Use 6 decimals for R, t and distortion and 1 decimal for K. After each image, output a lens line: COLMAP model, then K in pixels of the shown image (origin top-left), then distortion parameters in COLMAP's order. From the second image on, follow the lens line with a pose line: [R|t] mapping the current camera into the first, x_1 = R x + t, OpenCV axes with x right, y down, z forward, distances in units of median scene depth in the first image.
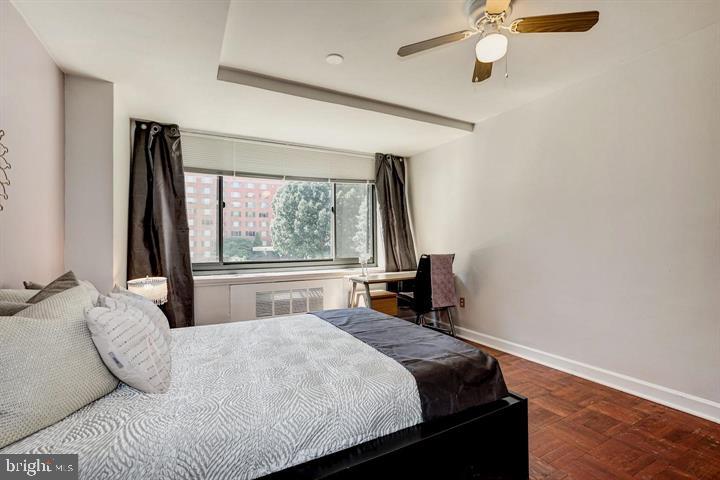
lens RADIAL K [[330.1, 0, 359.4], [0, 330.1, 238.2], [0, 0, 1]] dist [-0.043381, 0.022769]
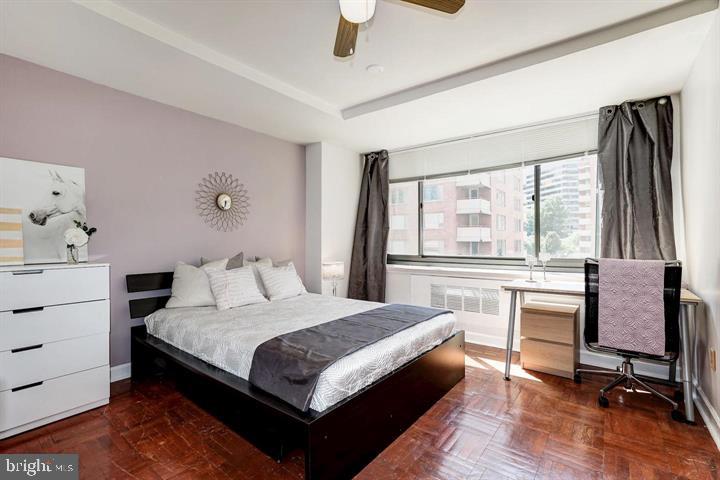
lens RADIAL K [[330.1, 0, 359.4], [0, 330.1, 238.2], [0, 0, 1]] dist [-0.043381, 0.022769]
pose [[0.412535, 0.004807, -0.910929, 0.562577], [0.013906, 0.999836, 0.011574, -0.003461], [0.910835, -0.017442, 0.412401, 0.317620]]
